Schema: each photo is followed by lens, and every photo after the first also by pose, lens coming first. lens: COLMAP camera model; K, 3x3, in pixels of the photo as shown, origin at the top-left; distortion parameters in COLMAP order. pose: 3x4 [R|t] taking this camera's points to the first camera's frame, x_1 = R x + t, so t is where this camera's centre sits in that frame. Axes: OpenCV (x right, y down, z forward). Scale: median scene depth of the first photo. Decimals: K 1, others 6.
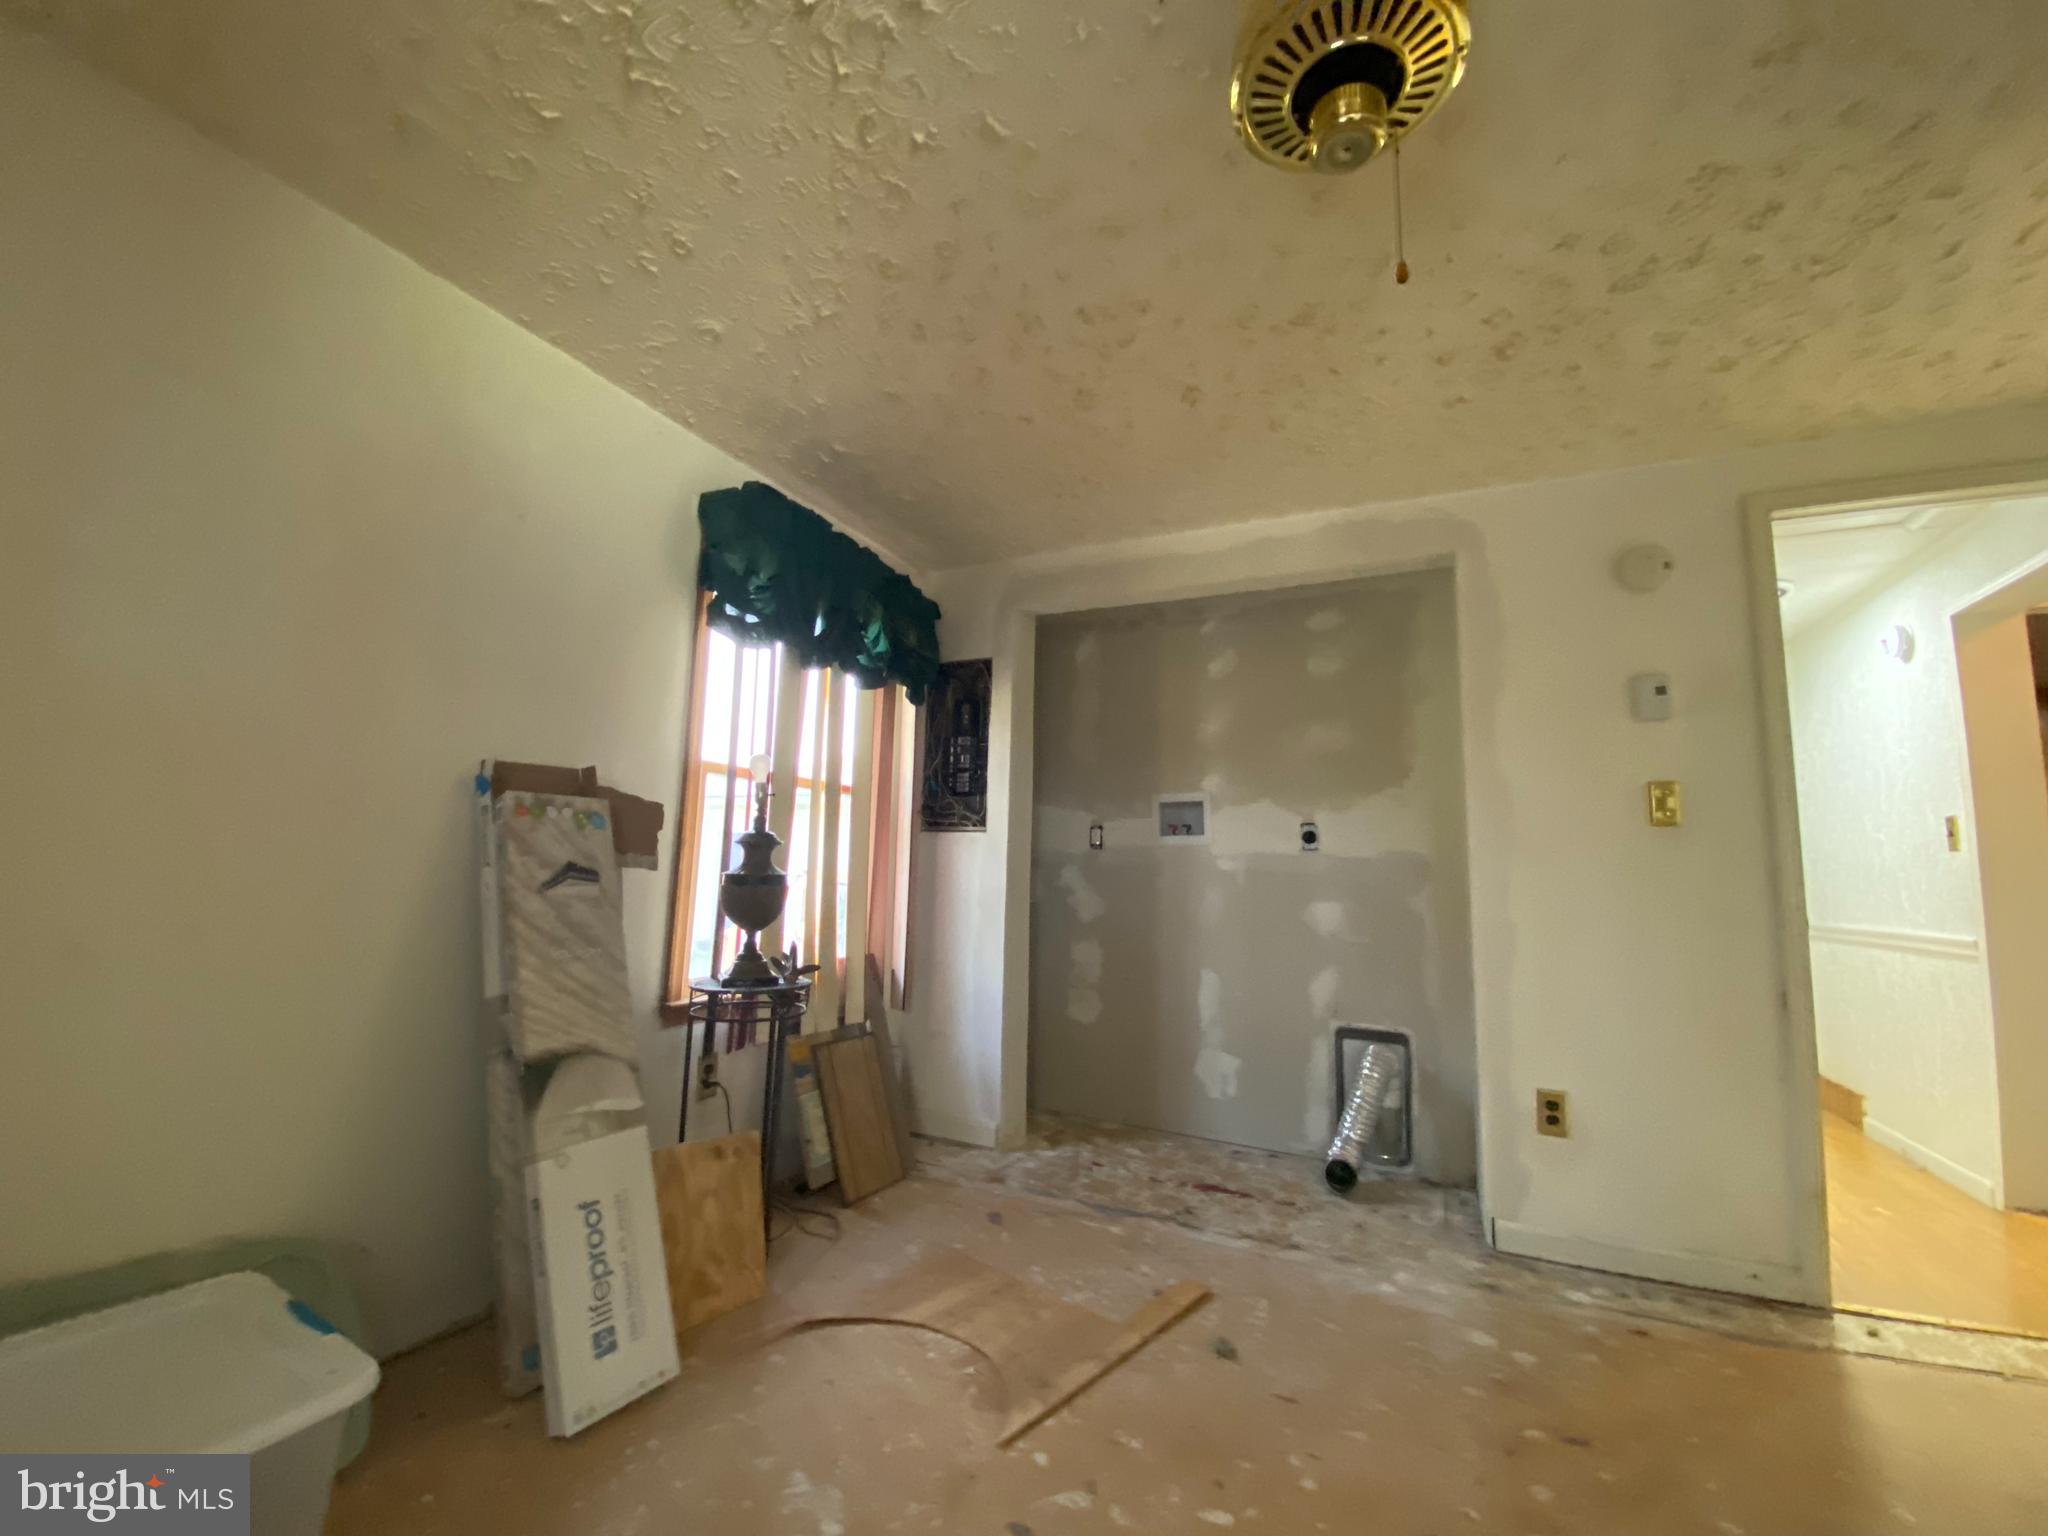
lens RADIAL K [[820.2, 0, 1031.6], [0, 820.2, 768.0], [0, 0, 1]] dist [0.011106, -0.015191]
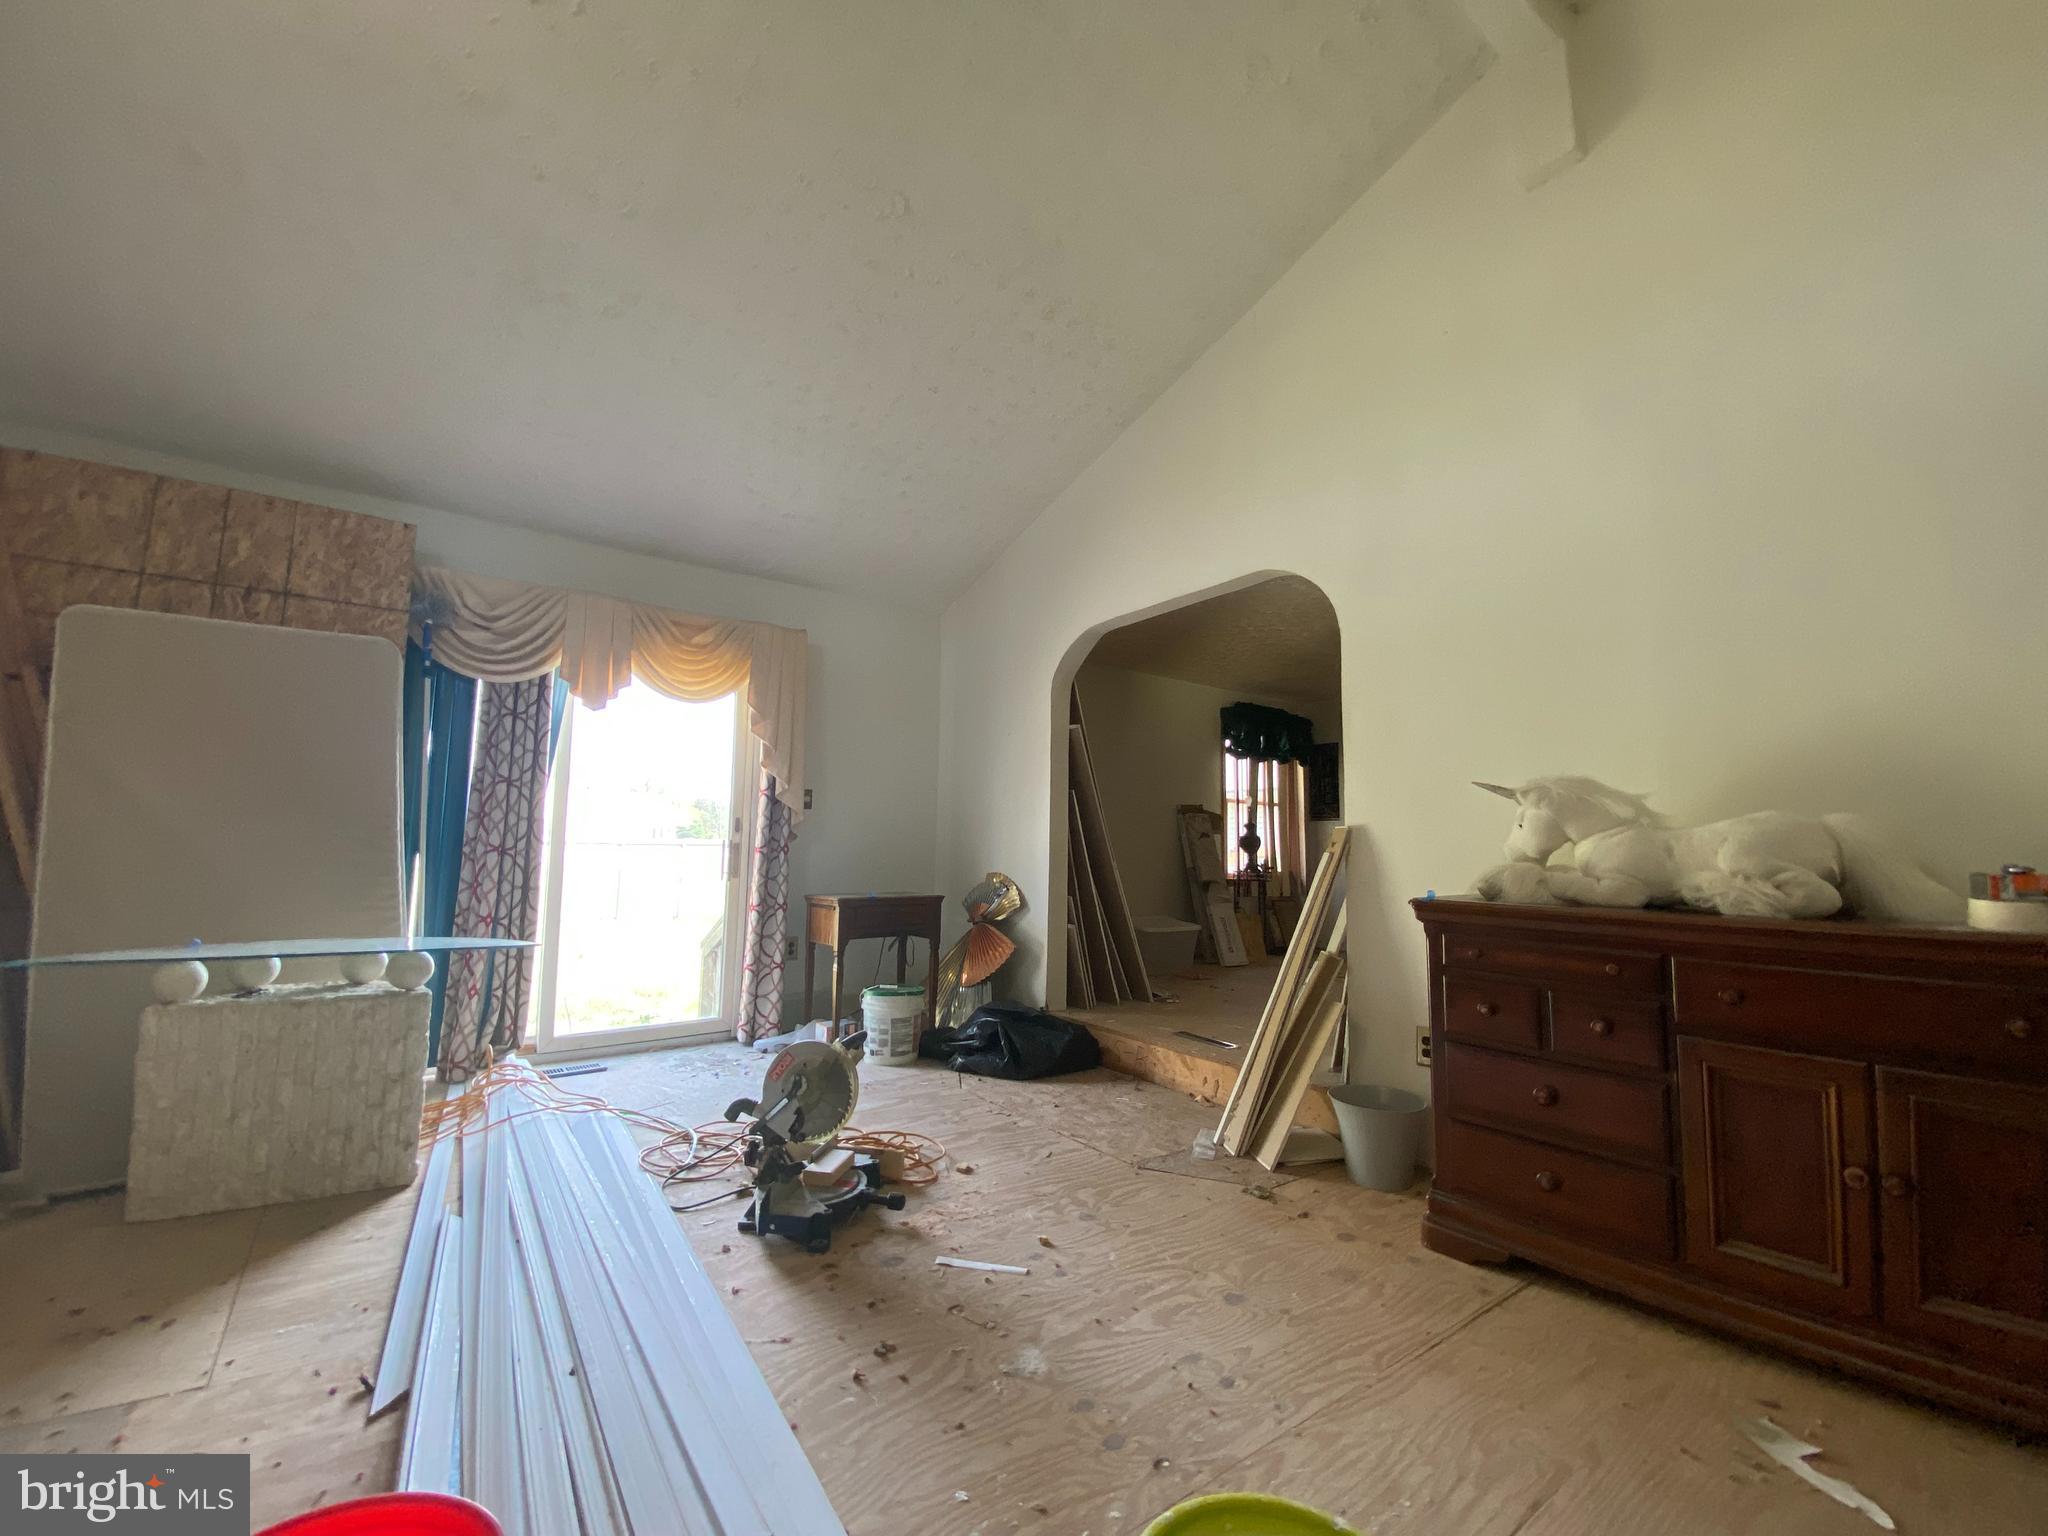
lens RADIAL K [[820.2, 0, 1031.6], [0, 820.2, 768.0], [0, 0, 1]] dist [0.011106, -0.015191]
pose [[0.880489, -0.061736, -0.470029, 0.443790], [0.068311, 0.997659, -0.003071, -0.189067], [0.469118, -0.029404, 0.882646, -2.303487]]
